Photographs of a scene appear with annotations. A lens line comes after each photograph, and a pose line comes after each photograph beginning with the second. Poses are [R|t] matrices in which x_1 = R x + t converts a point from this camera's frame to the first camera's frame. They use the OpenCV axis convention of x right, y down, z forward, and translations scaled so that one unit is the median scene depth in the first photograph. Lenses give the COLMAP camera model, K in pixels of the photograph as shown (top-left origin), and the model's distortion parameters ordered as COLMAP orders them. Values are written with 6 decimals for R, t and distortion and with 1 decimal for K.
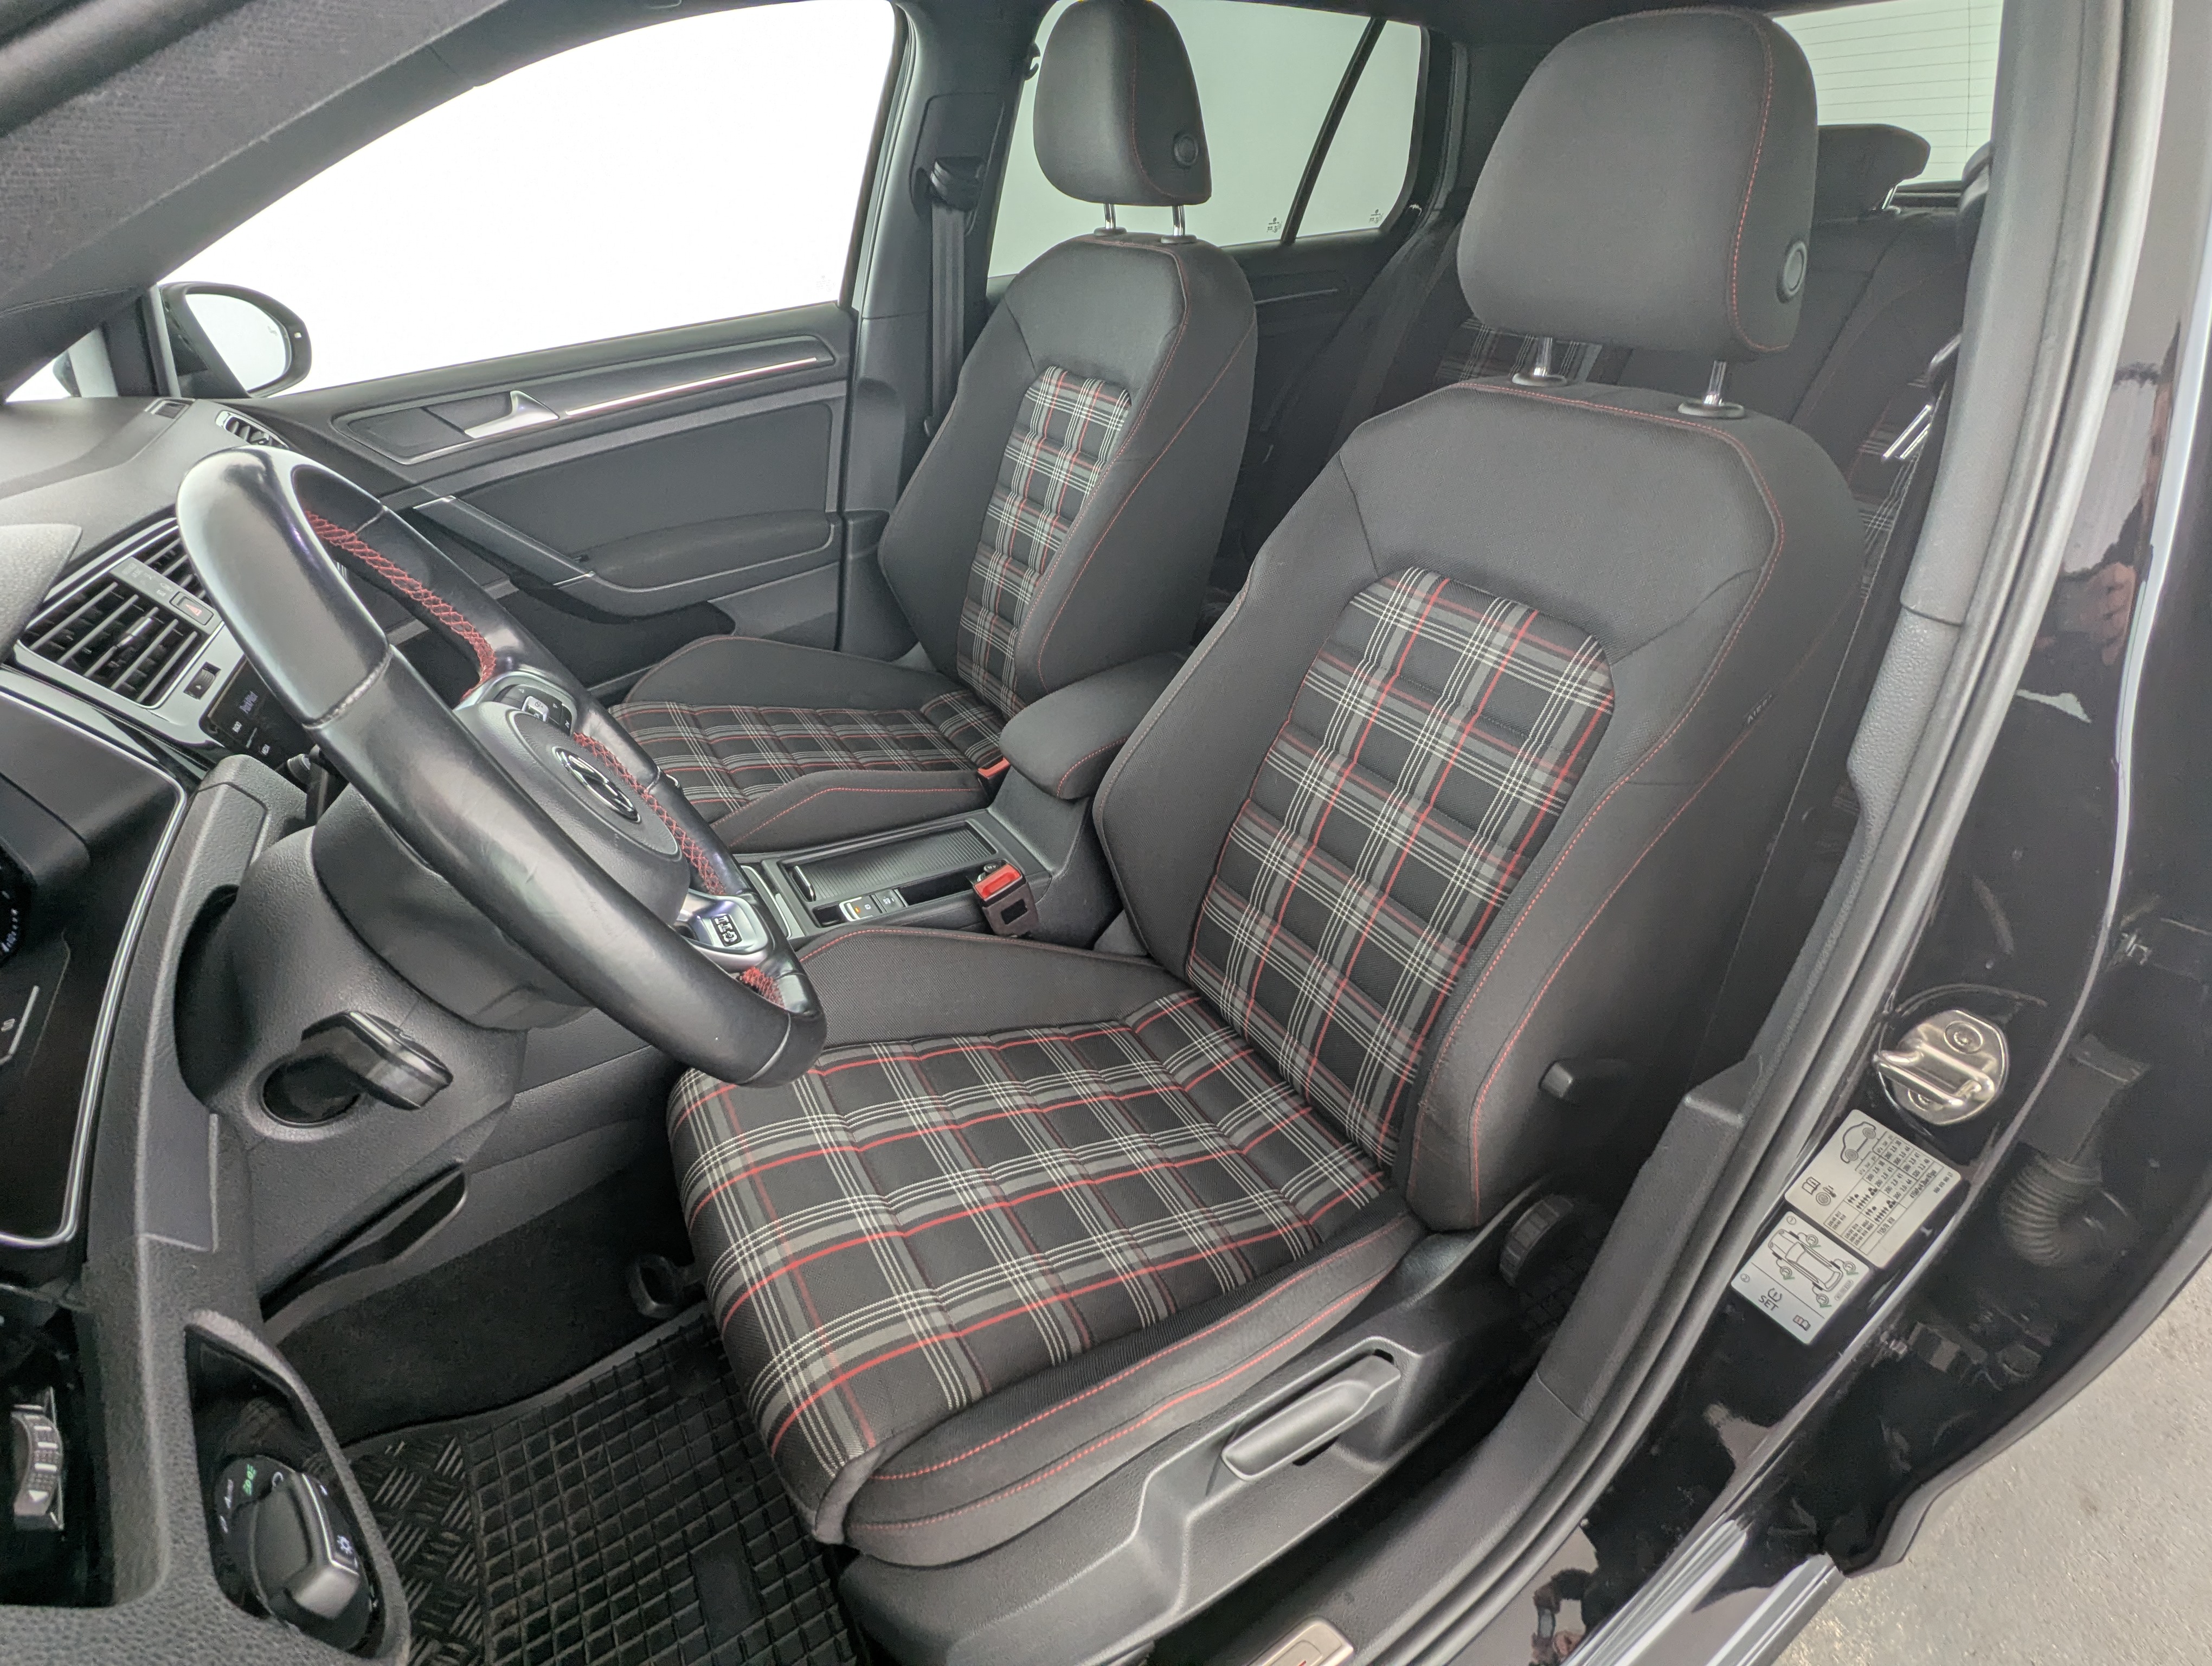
lens RADIAL K [[1051.7, 0, 1107.5], [0, 1051.7, 838.1], [0, 0, 1]] dist [0.000443, -0.000536]
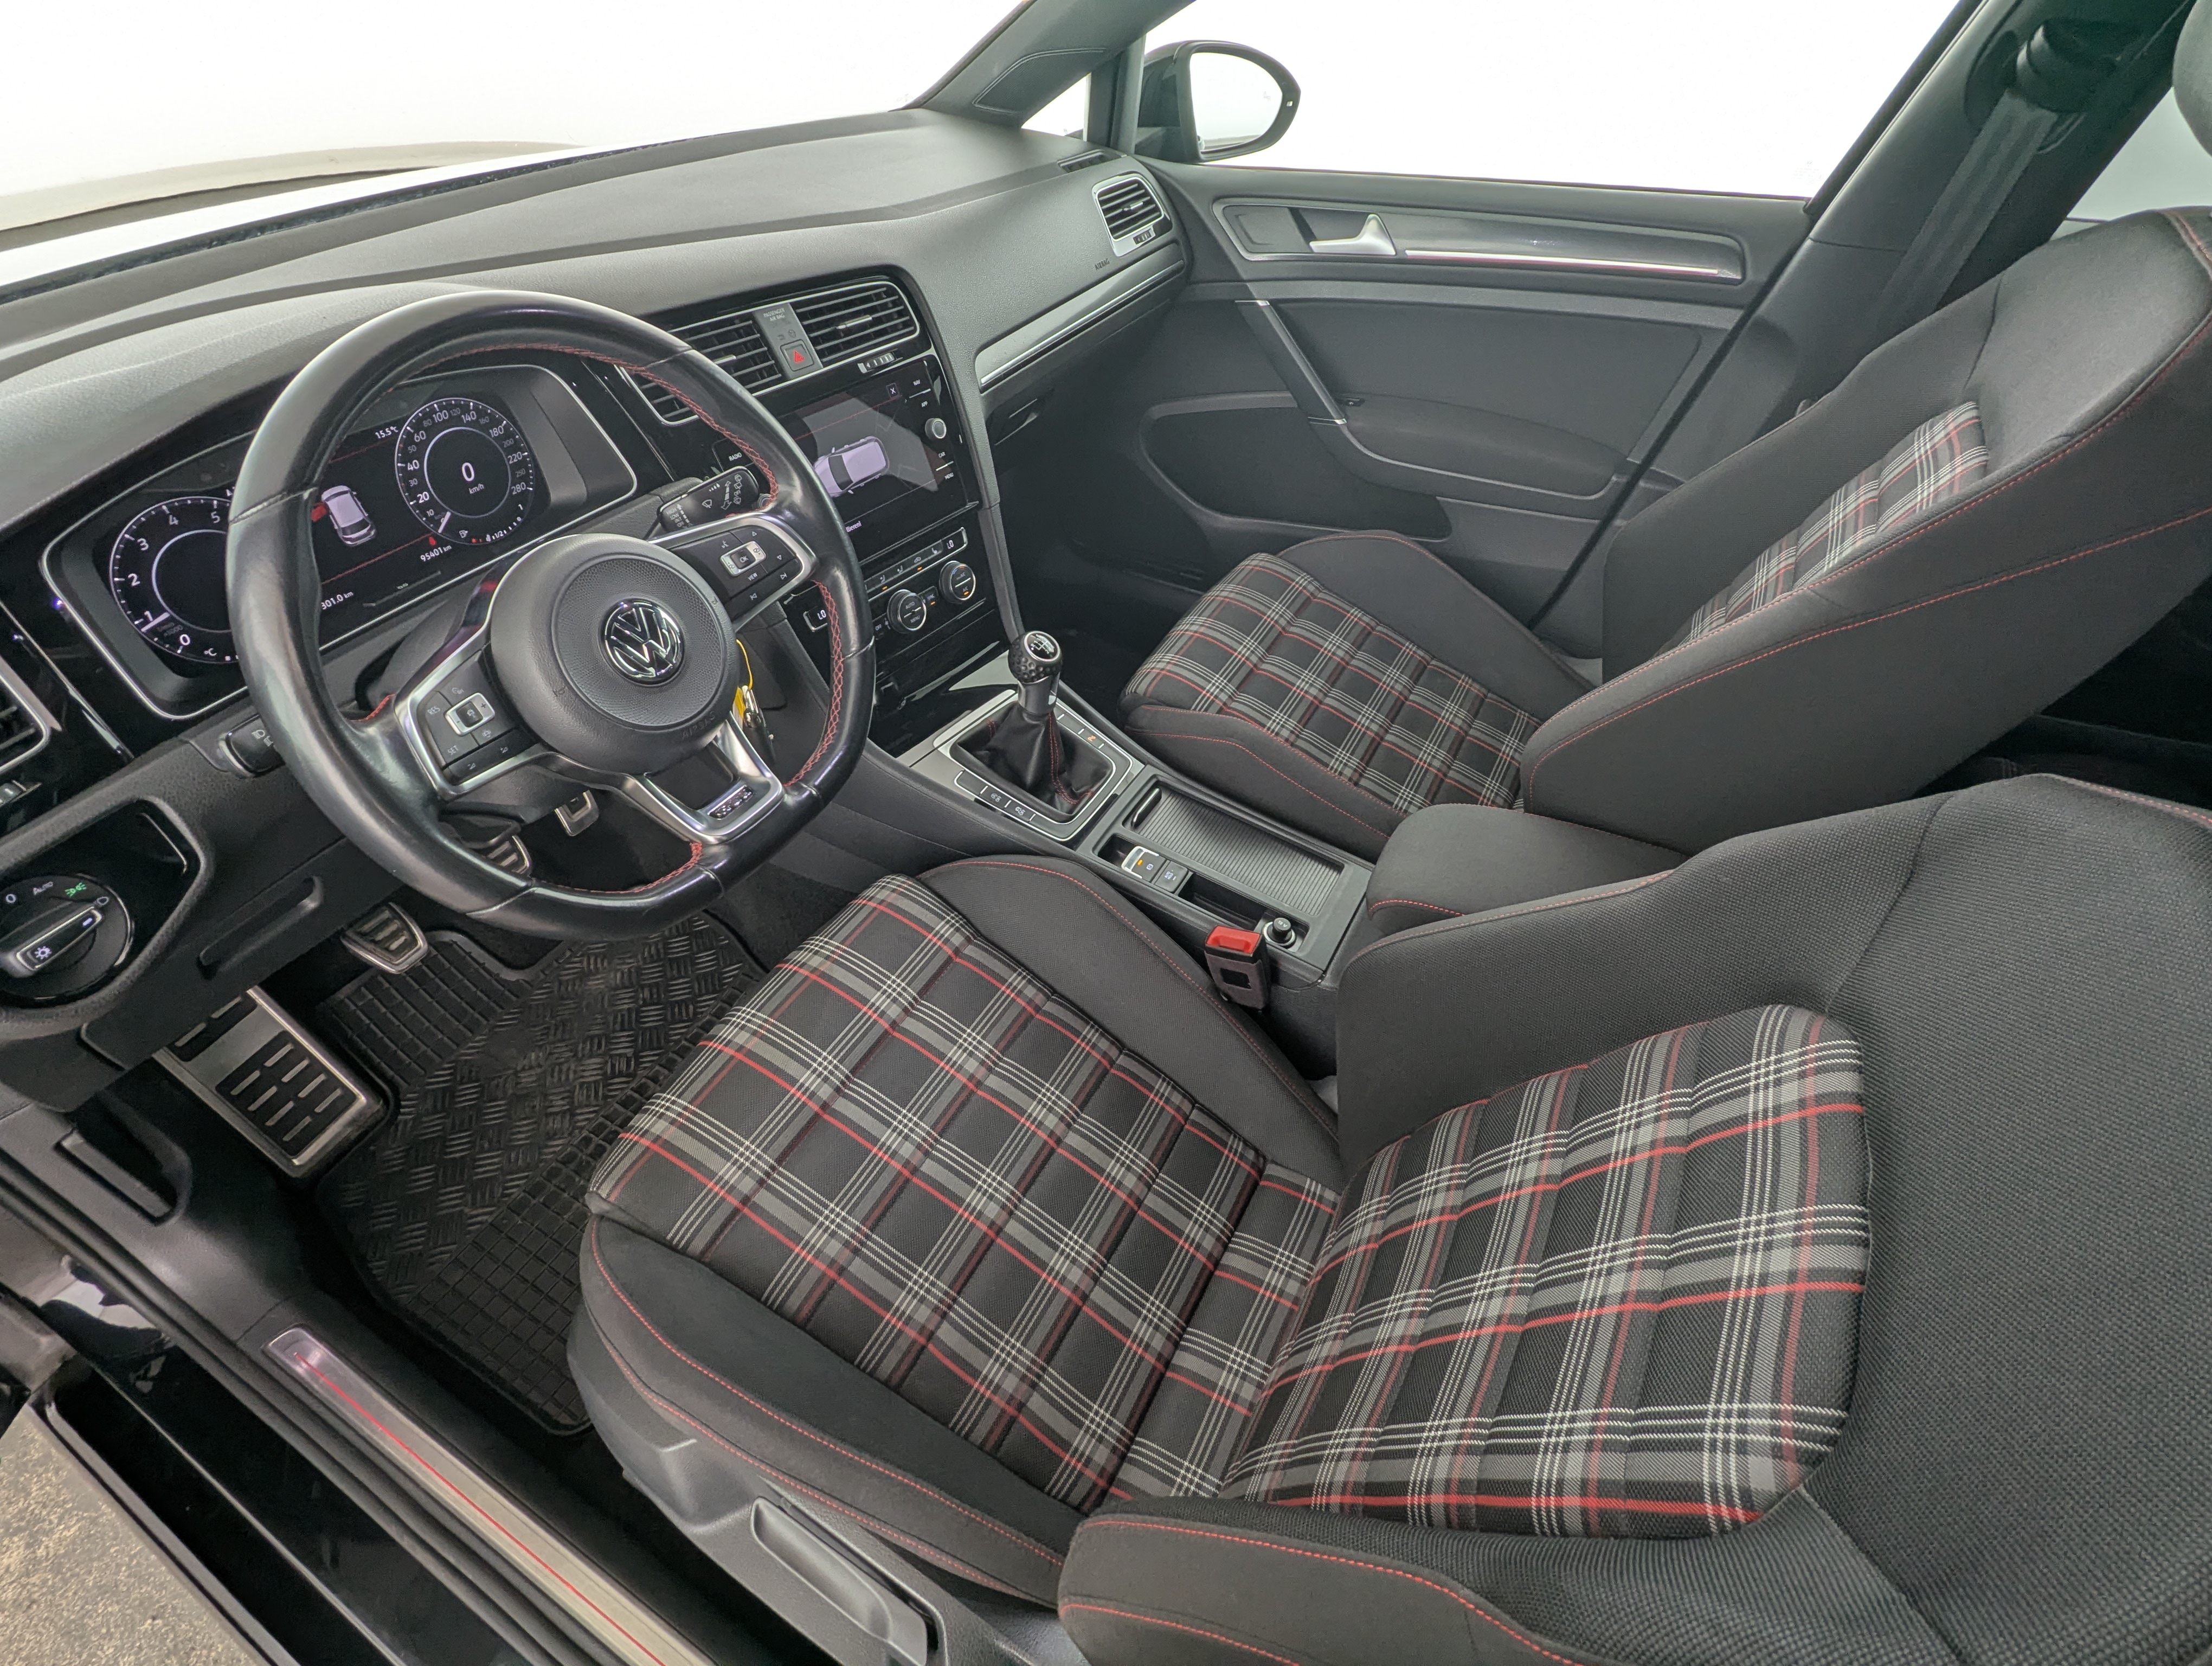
lens RADIAL K [[1051.7, 0, 1109.2], [0, 1051.7, 839.9], [0, 0, 1]] dist [0.000443, -0.000536]
pose [[0.484742, 0.628299, -0.608495, 0.364628], [-0.501335, 0.769659, 0.395333, -0.355117], [0.716721, 0.113425, 0.688074, 0.346204]]
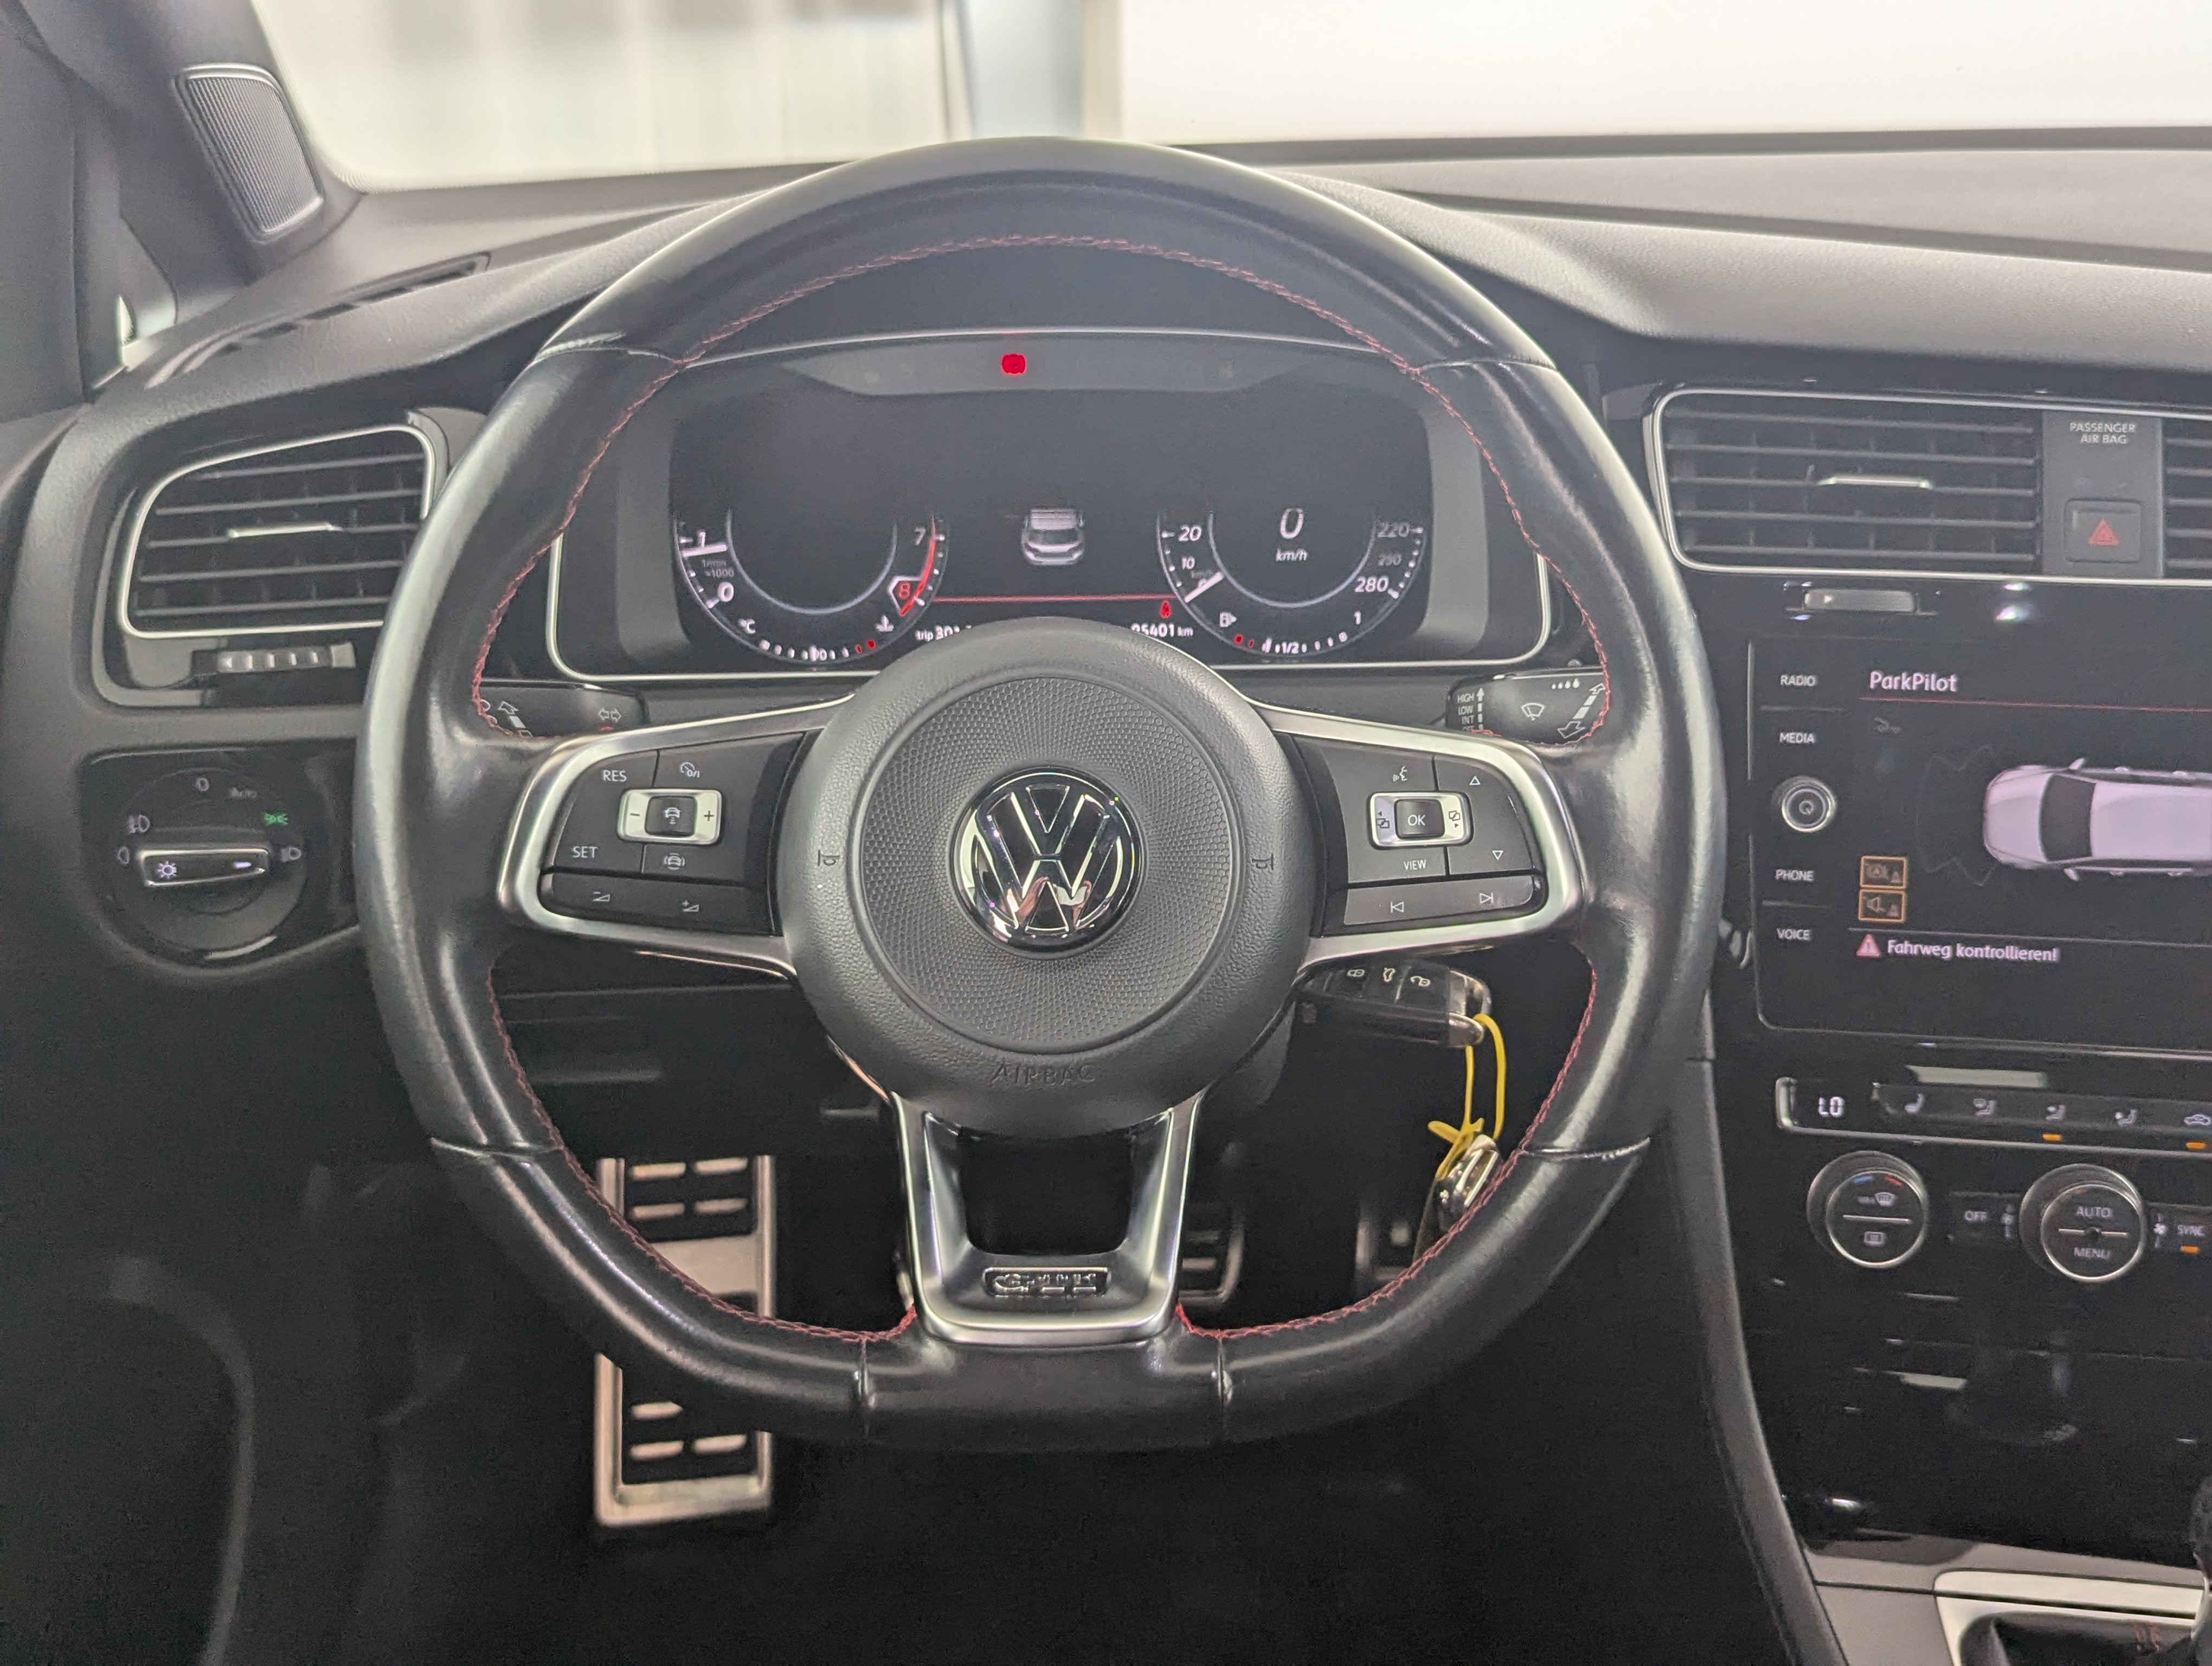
lens RADIAL K [[2268.3, 0, 1143.6], [0, 2268.3, 811.4], [0, 0, 1]] dist [0.044862, 0.000000]
pose [[-0.502844, 0.388780, -0.772009, 0.215342], [-0.456970, 0.638553, 0.619216, -0.464022], [0.733708, 0.664154, -0.143432, 0.689938]]
